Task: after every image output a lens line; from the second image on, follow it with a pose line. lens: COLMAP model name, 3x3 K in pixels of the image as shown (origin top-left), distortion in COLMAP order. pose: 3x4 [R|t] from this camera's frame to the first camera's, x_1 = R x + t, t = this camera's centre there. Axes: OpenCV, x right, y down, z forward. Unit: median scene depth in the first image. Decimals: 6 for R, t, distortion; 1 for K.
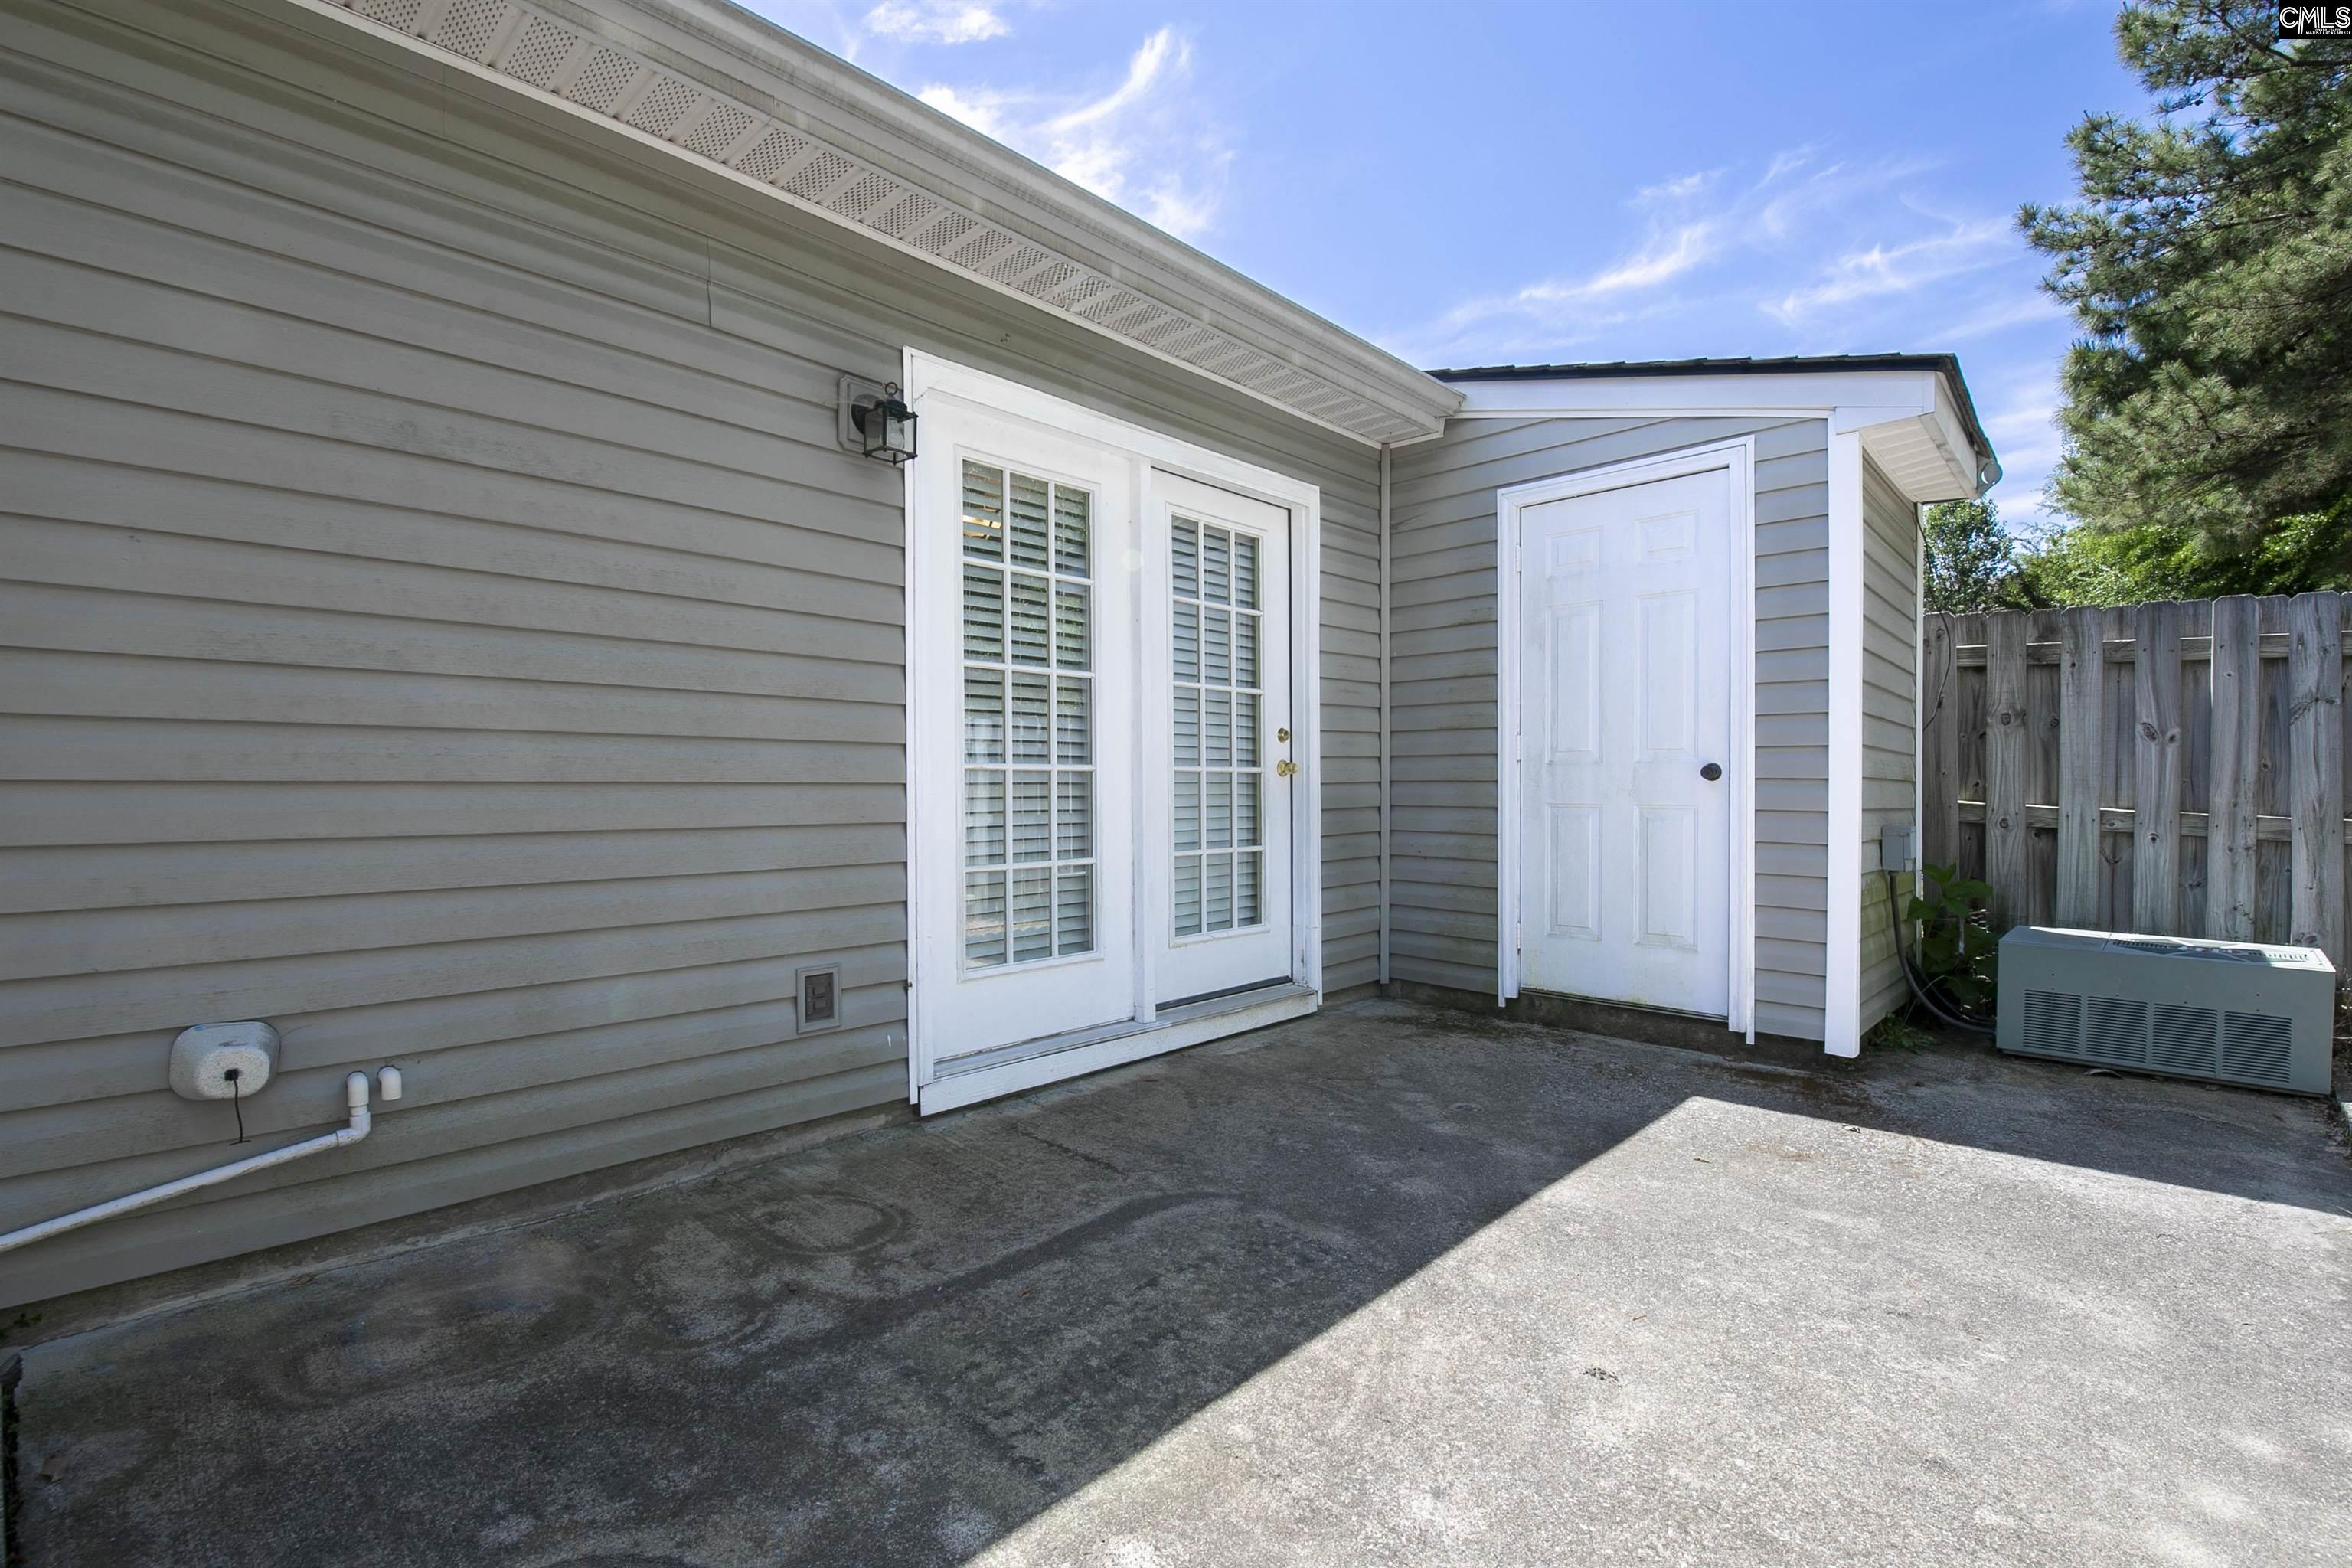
lens RADIAL K [[1049.9, 0, 1160.9], [0, 1049.9, 782.5], [0, 0, 1]] dist [-0.009109, -0.003558]
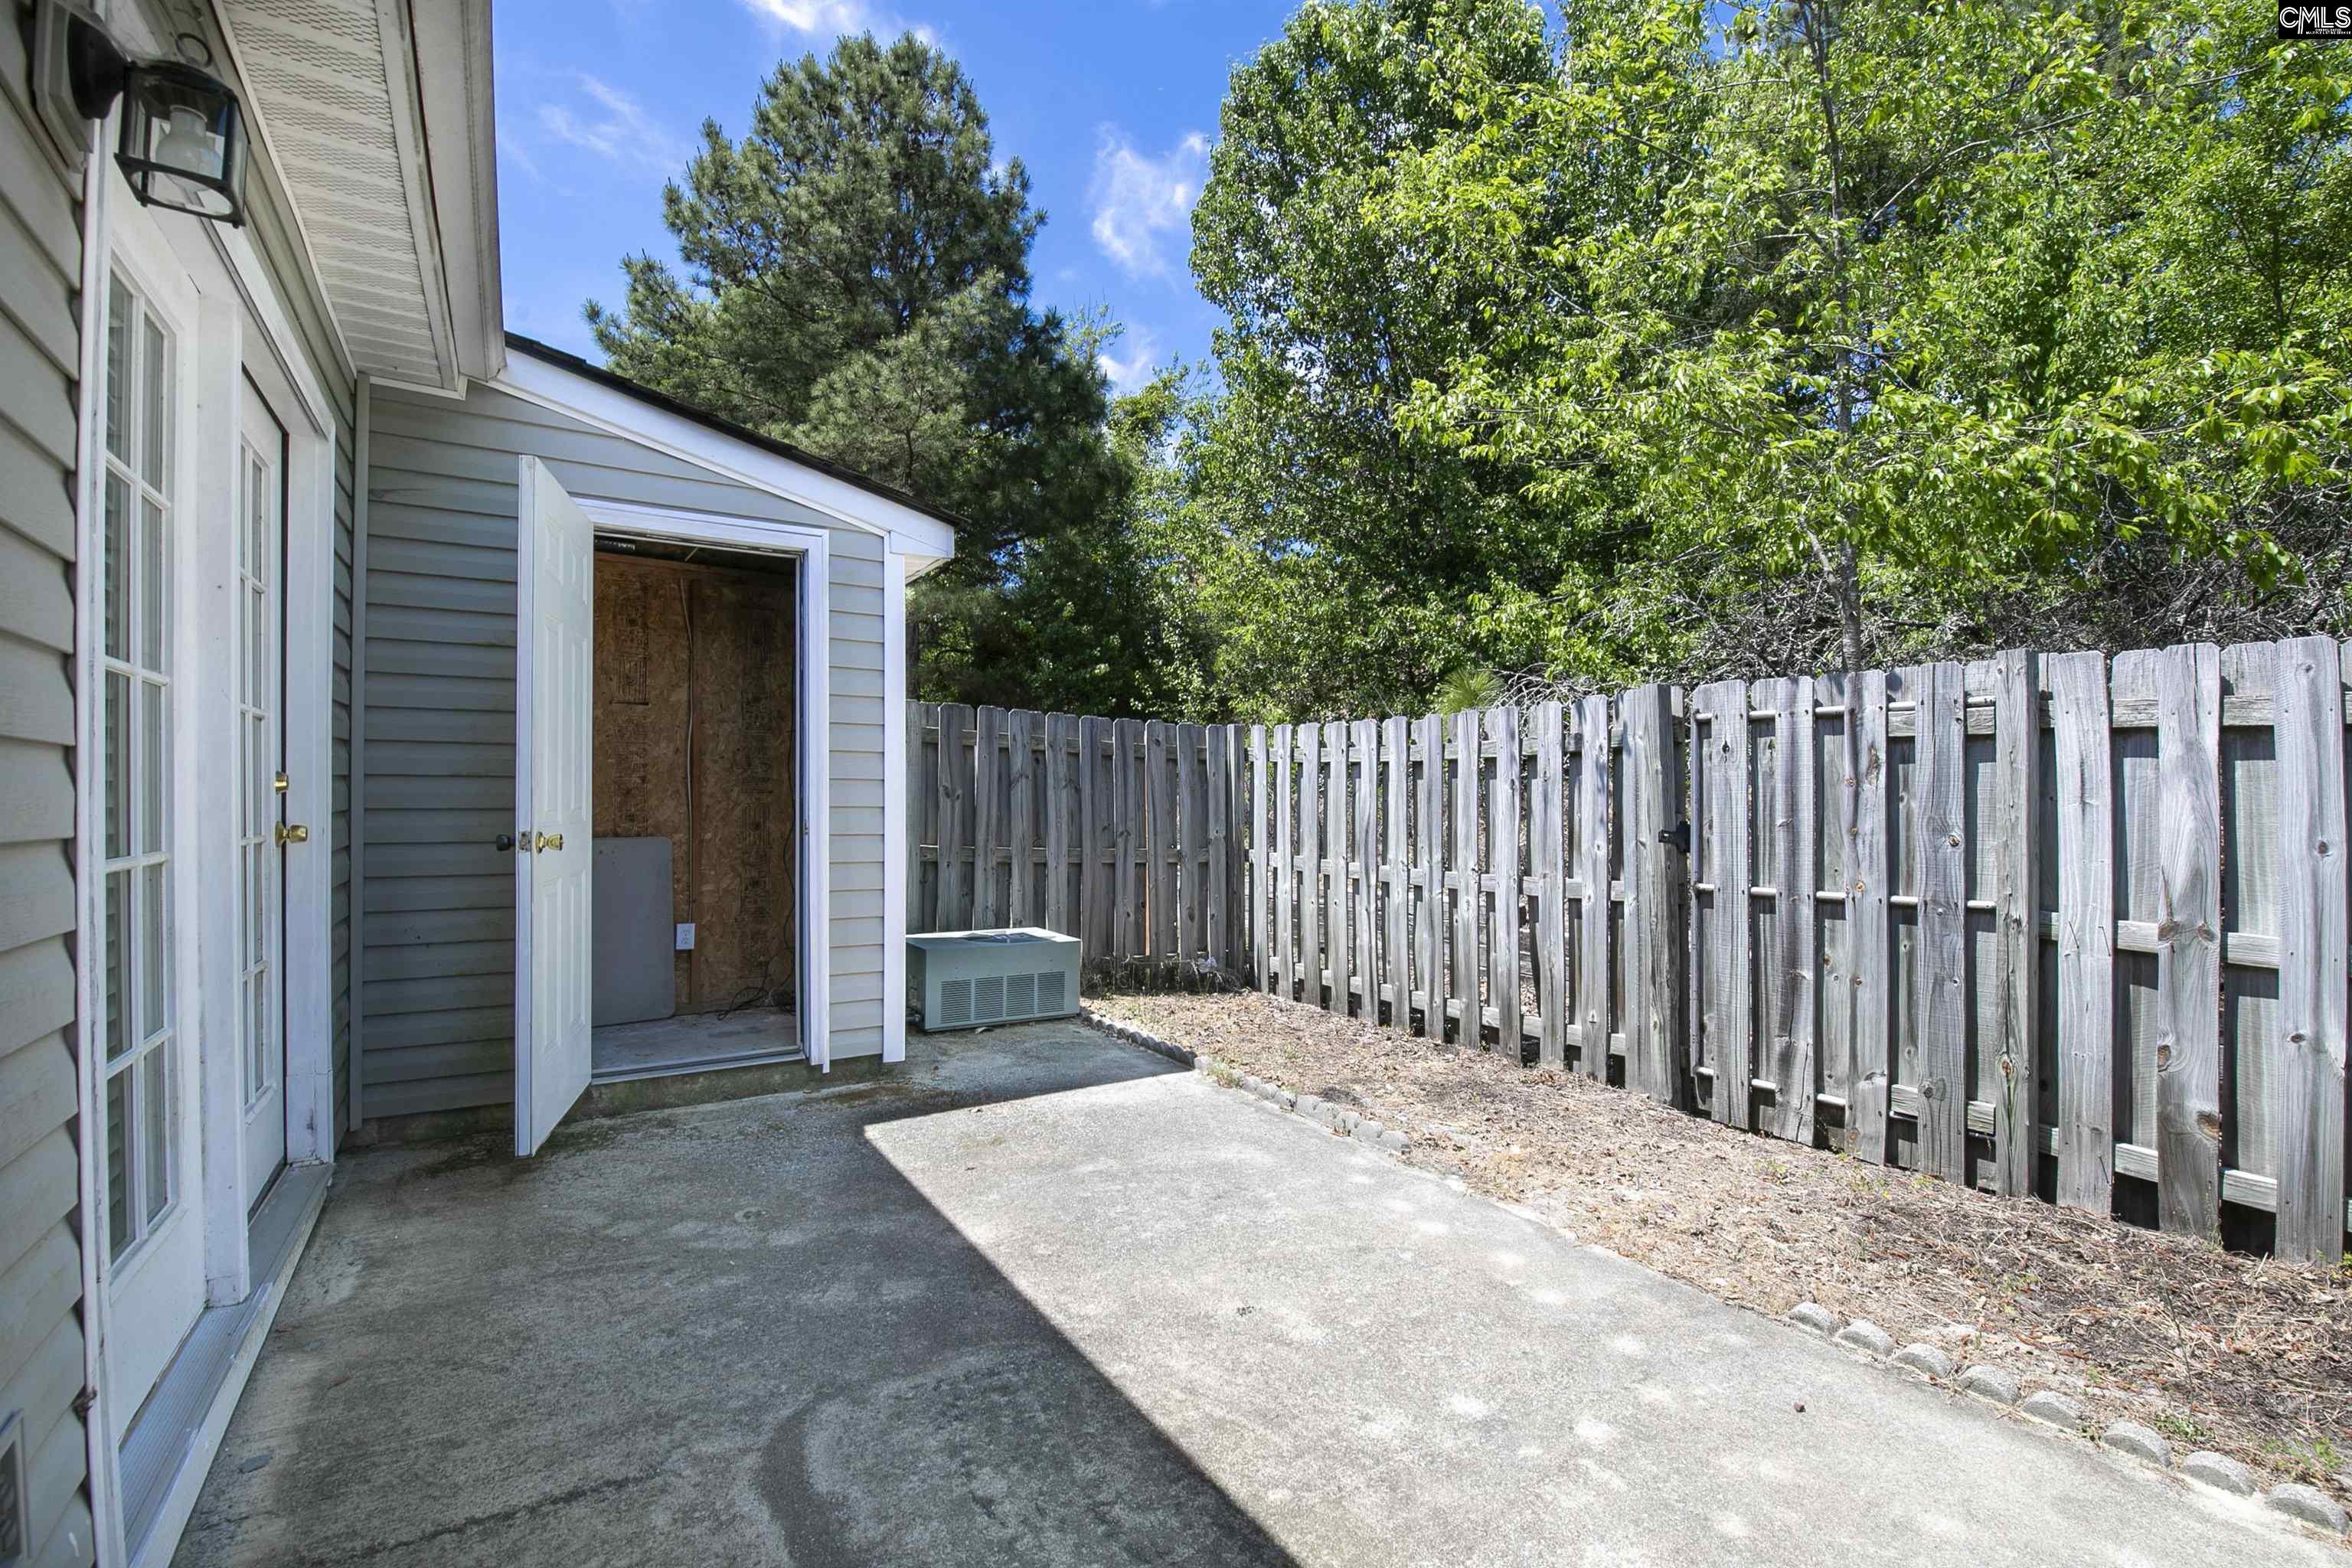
lens RADIAL K [[1049.9, 0, 1176.2], [0, 1049.9, 791.8], [0, 0, 1]] dist [-0.009109, -0.003558]
pose [[0.227229, 0.006003, 0.973823, -0.542653], [-0.002379, 0.999981, -0.005610, -0.054744], [-0.973838, -0.001042, 0.227239, 0.463666]]
